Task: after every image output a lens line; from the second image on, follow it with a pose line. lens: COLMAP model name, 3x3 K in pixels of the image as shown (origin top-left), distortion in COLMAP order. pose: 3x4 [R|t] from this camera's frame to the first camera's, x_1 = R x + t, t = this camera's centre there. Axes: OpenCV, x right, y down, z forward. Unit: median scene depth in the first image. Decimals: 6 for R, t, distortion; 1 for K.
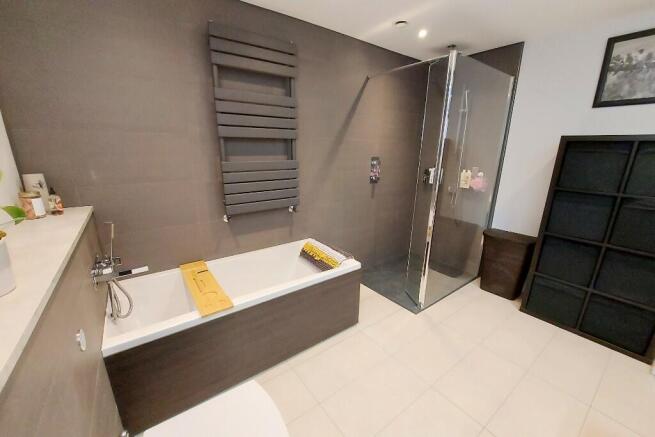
lens RADIAL K [[262.3, 0, 329.8], [0, 262.3, 220.8], [0, 0, 1]] dist [-0.010026, -0.000778]
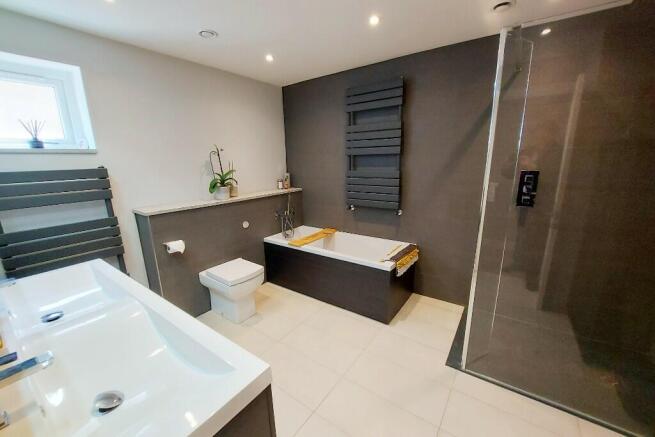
lens RADIAL K [[262.3, 0, 330.5], [0, 262.3, 220.3], [0, 0, 1]] dist [-0.010026, -0.000778]
pose [[0.311493, 0.189953, -0.931069, 0.994909], [-0.236608, 0.964461, 0.117607, -0.087066], [0.920320, 0.183664, 0.345368, 0.364551]]
